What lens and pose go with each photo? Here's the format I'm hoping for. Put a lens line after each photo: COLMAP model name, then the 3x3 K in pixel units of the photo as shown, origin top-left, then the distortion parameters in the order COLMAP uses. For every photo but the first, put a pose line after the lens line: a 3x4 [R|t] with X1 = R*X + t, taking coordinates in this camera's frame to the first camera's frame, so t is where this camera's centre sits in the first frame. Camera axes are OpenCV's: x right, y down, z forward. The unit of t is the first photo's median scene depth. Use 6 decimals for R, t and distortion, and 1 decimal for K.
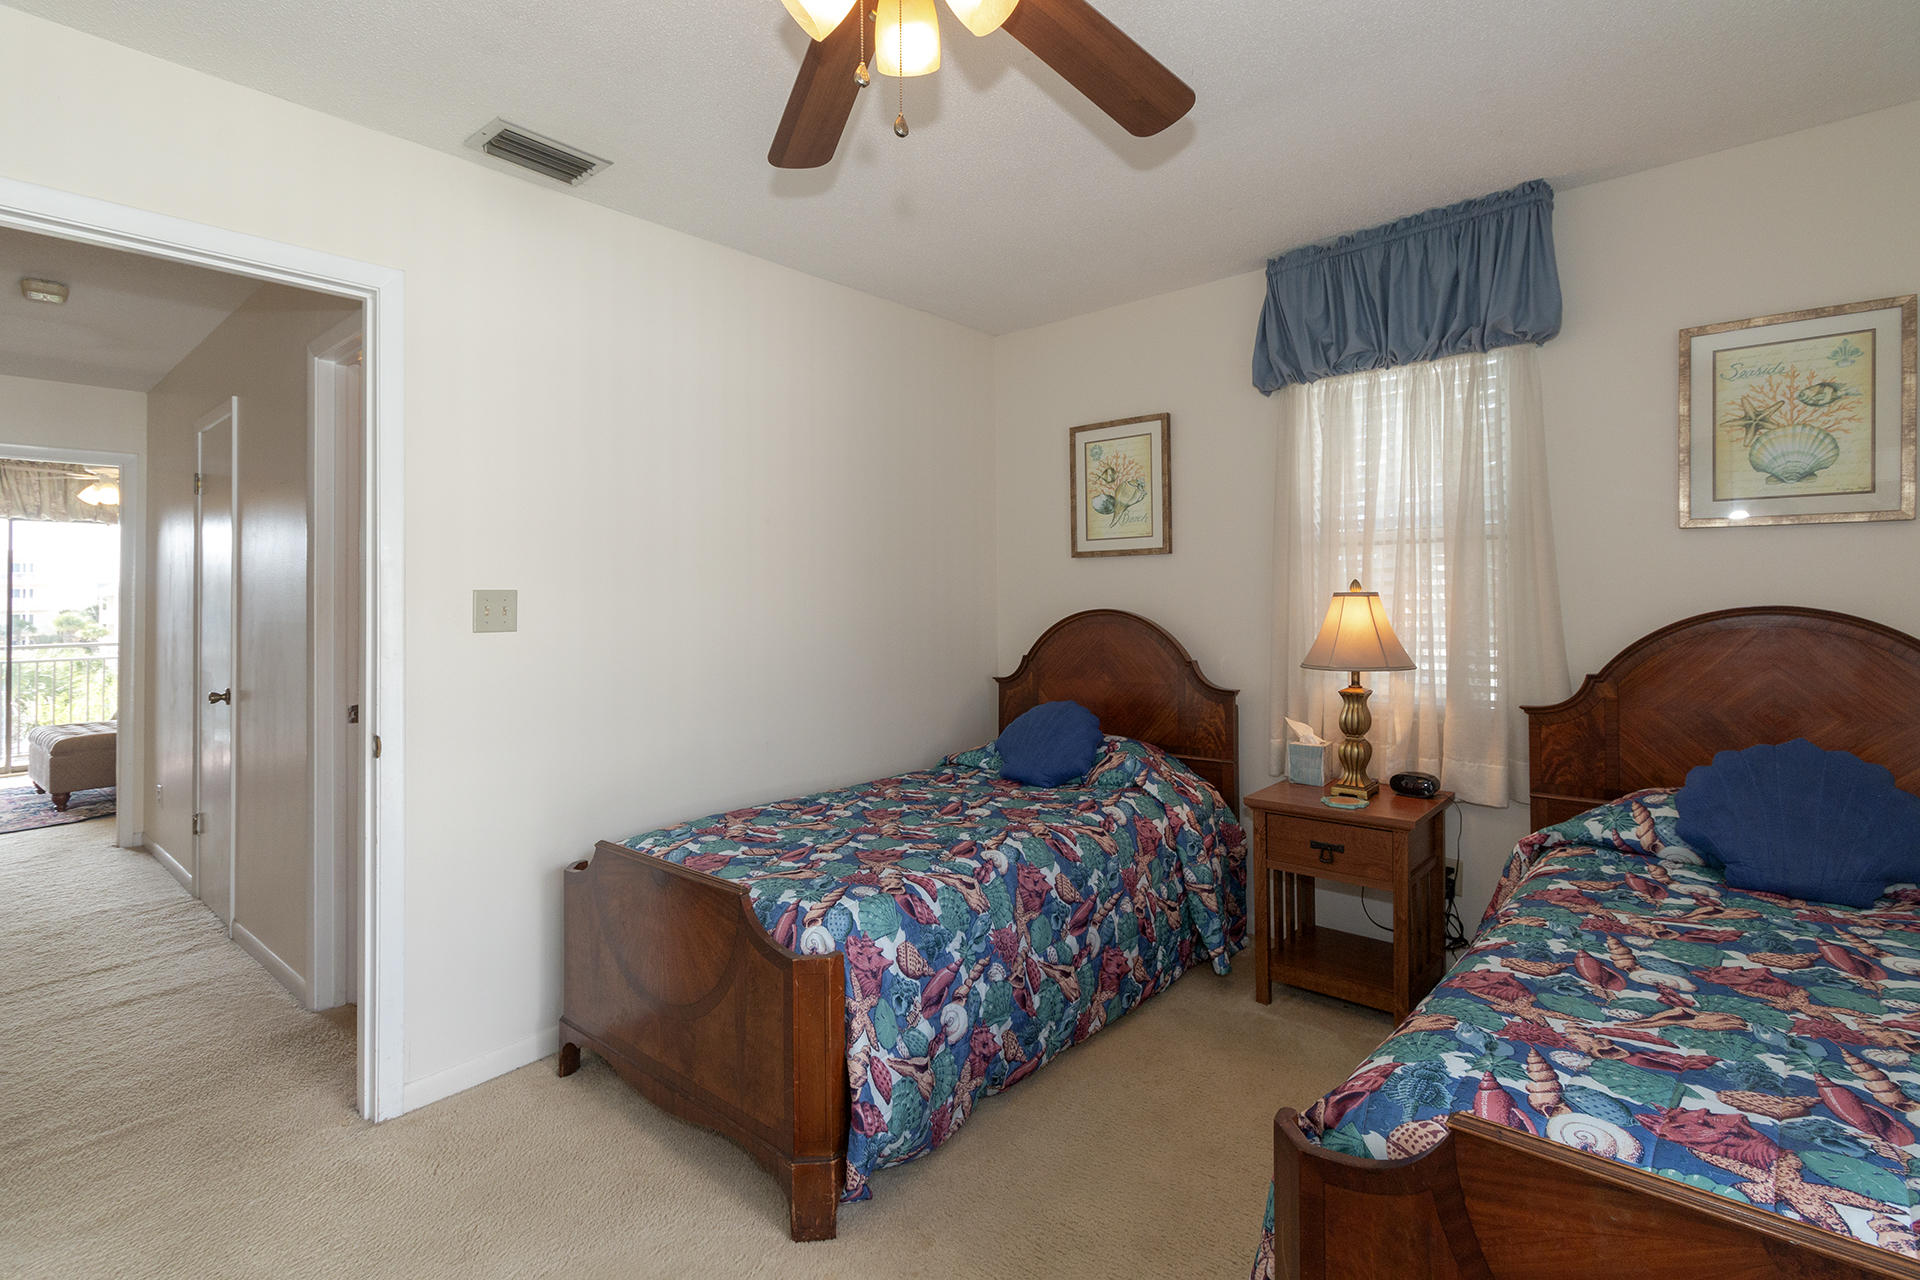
lens RADIAL K [[899.6, 0, 950.7], [0, 899.6, 584.3], [0, 0, 1]] dist [-0.000765, 0.000708]
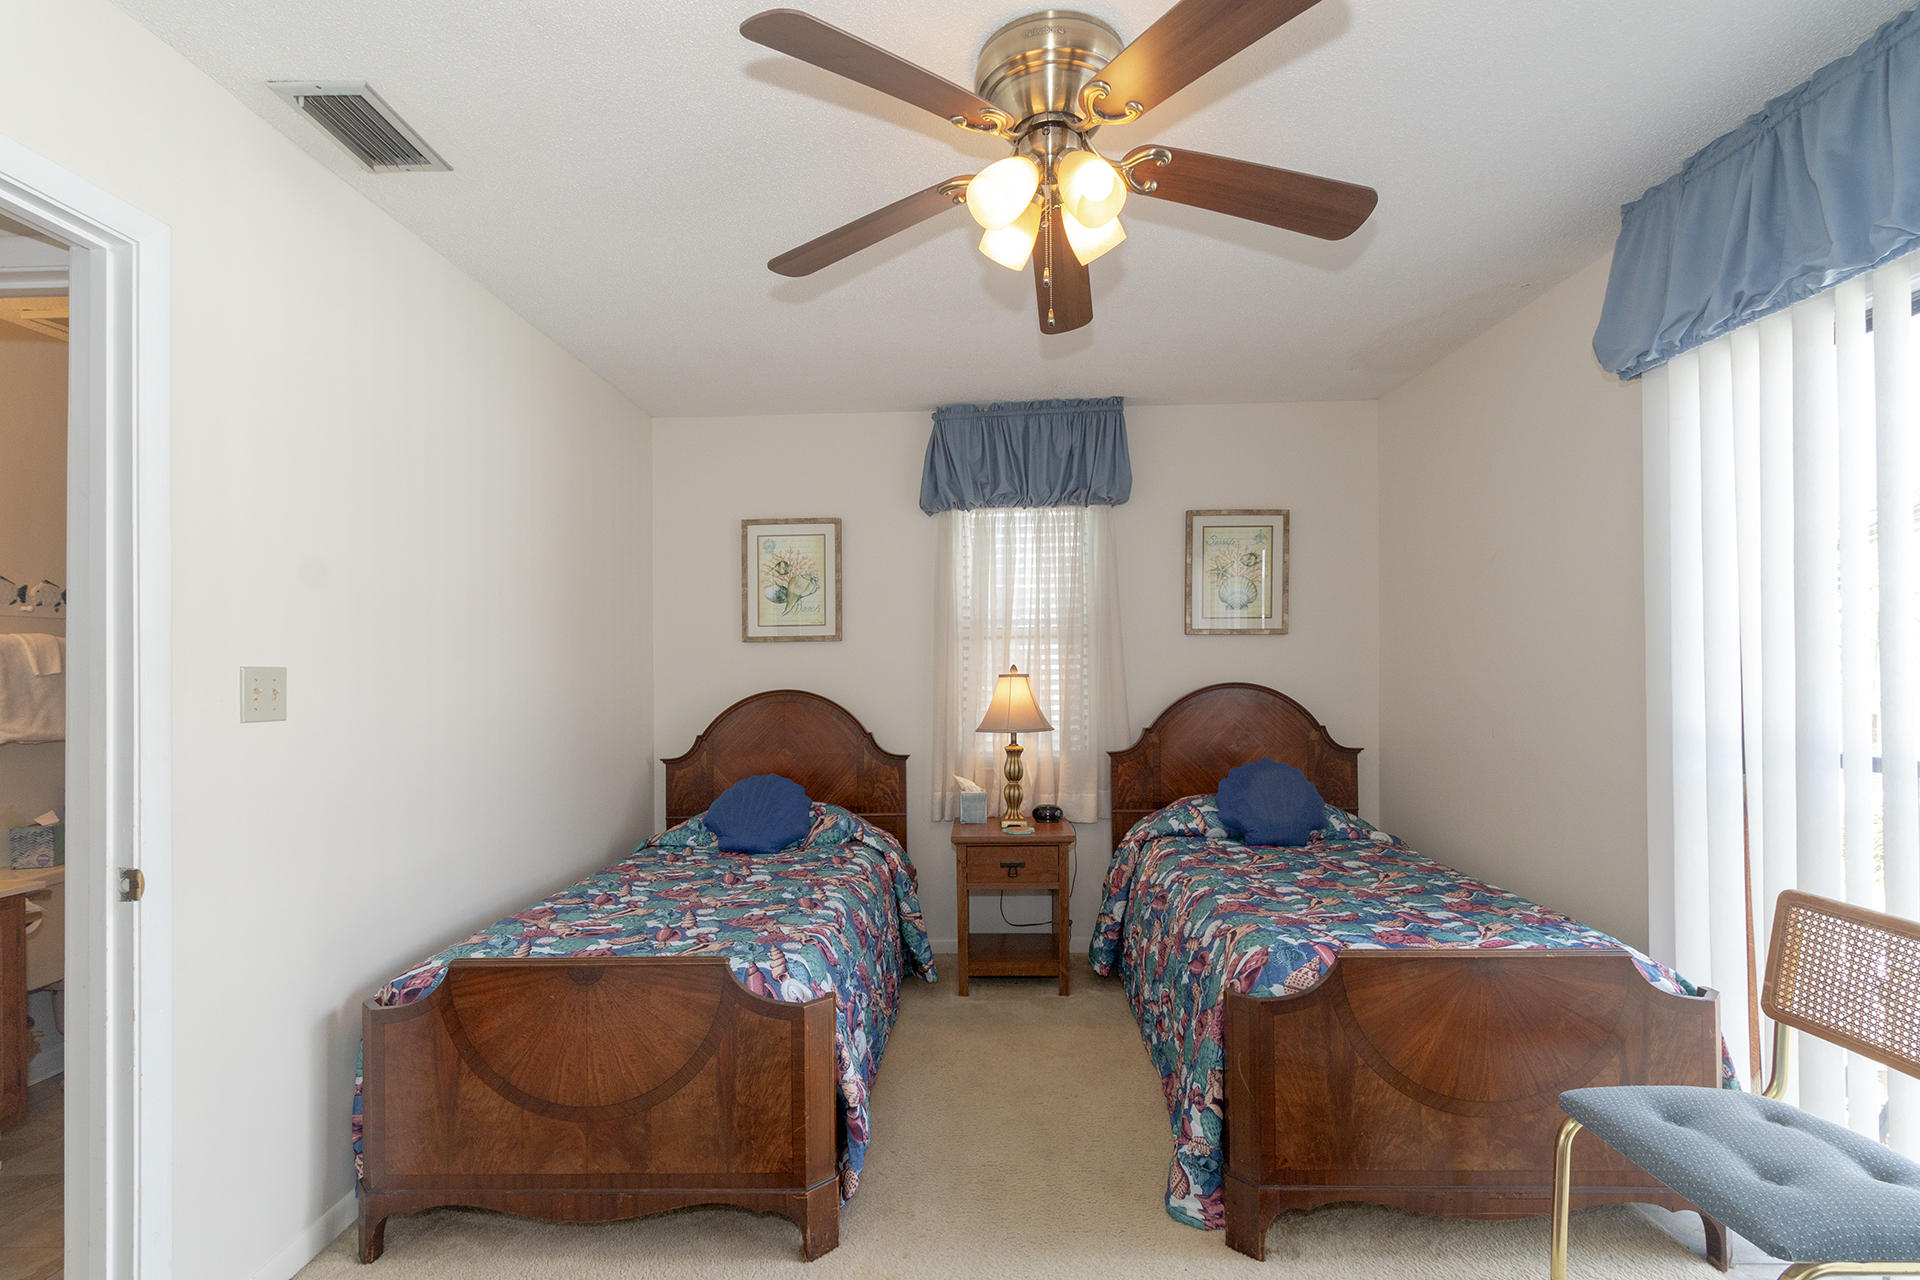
lens RADIAL K [[899.8, 0, 949.7], [0, 899.8, 671.9], [0, 0, 1]] dist [-0.000195, 0.000218]
pose [[0.771896, 0.004366, 0.635734, -0.473007], [-0.005418, 0.999985, -0.000289, 0.006395], [-0.635726, -0.003221, 0.771908, 0.029265]]
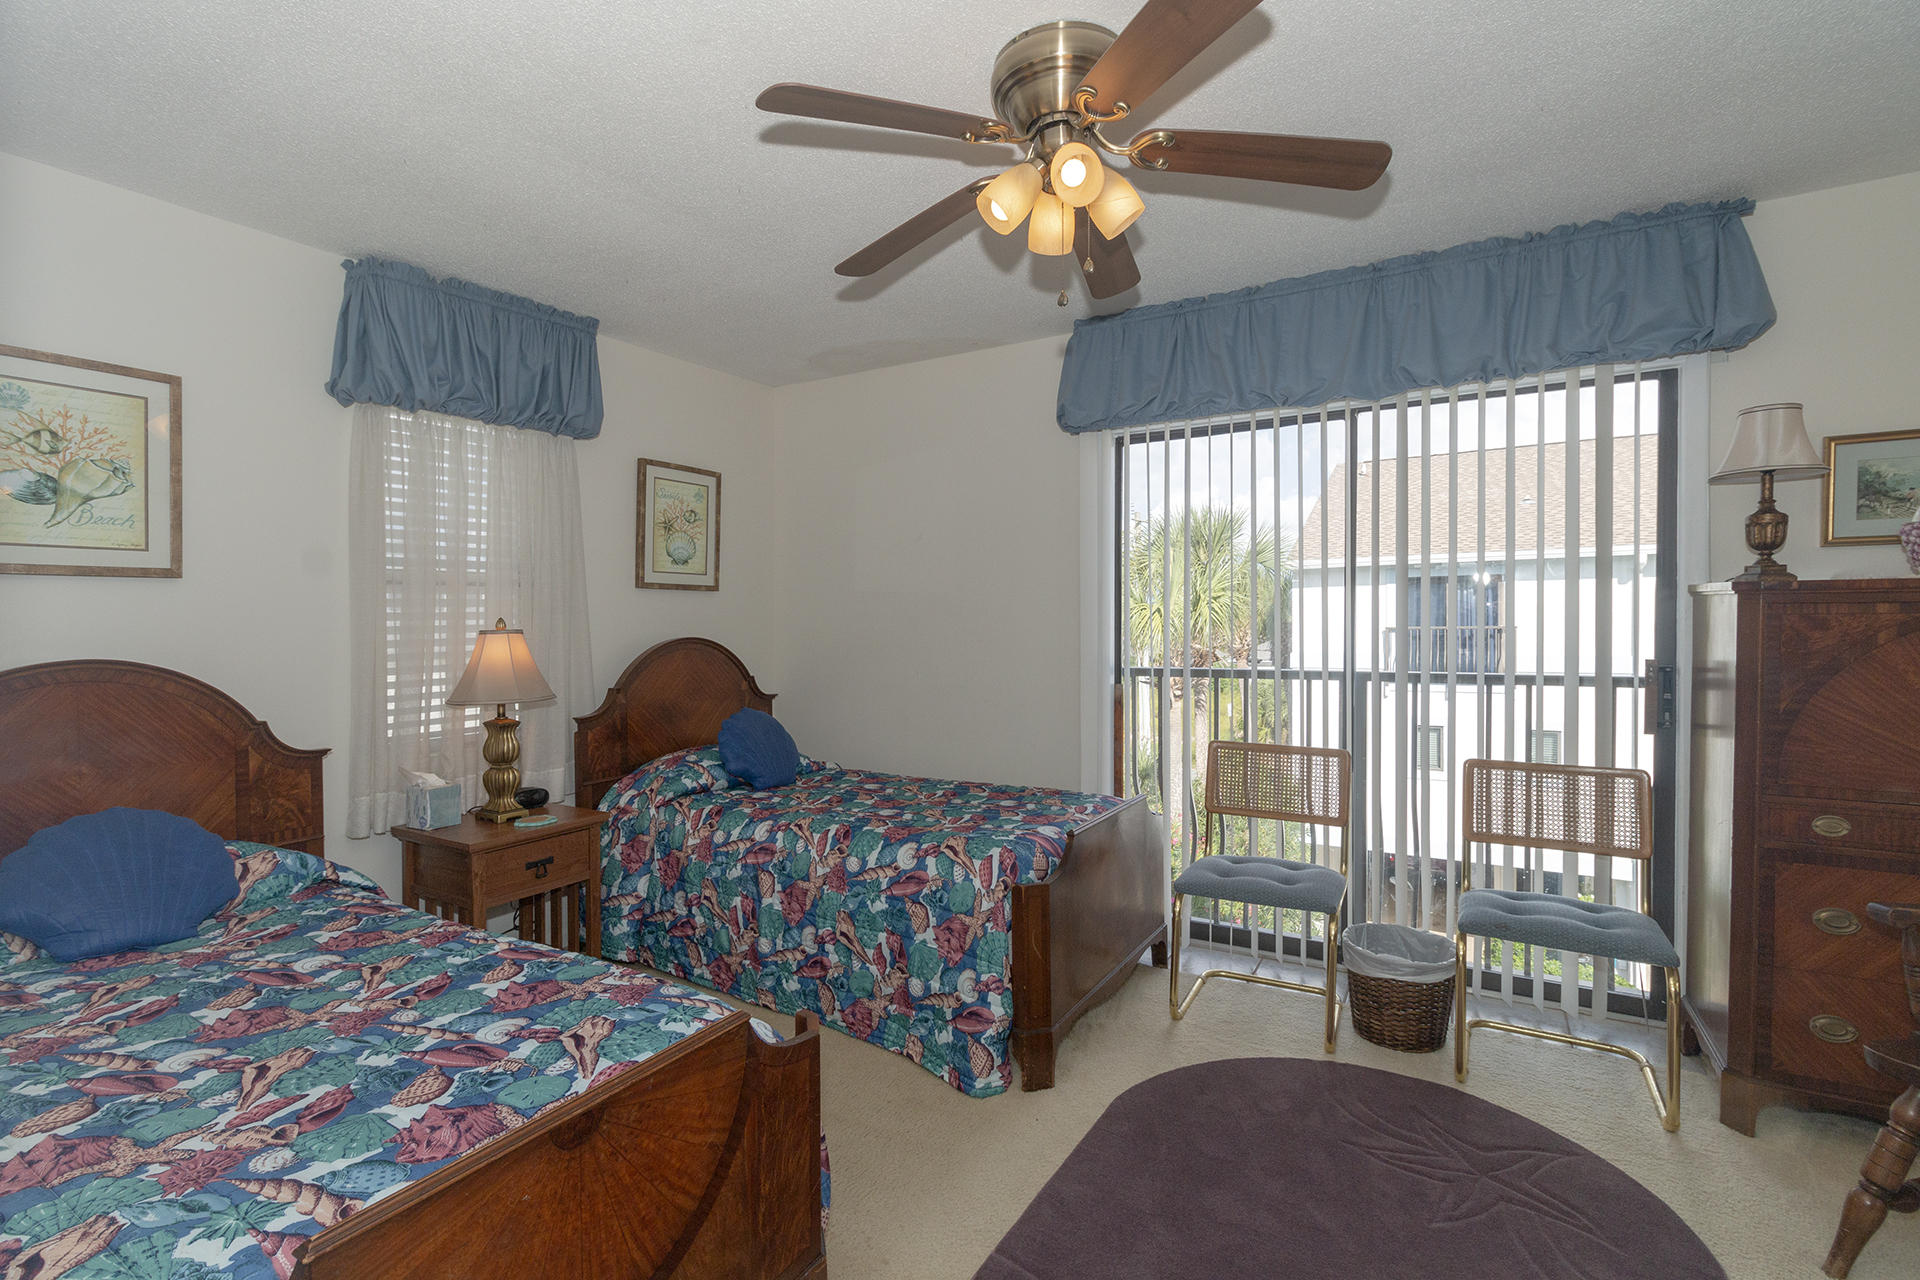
lens RADIAL K [[880.8, 0, 960.0], [0, 880.8, 640.0], [0, 0, 1]] dist [0.000143, 0.000262]
pose [[-0.166904, -0.006603, 0.985951, -0.672257], [0.005360, 0.999957, 0.007604, 0.015895], [-0.985959, 0.006554, -0.166861, 0.636735]]
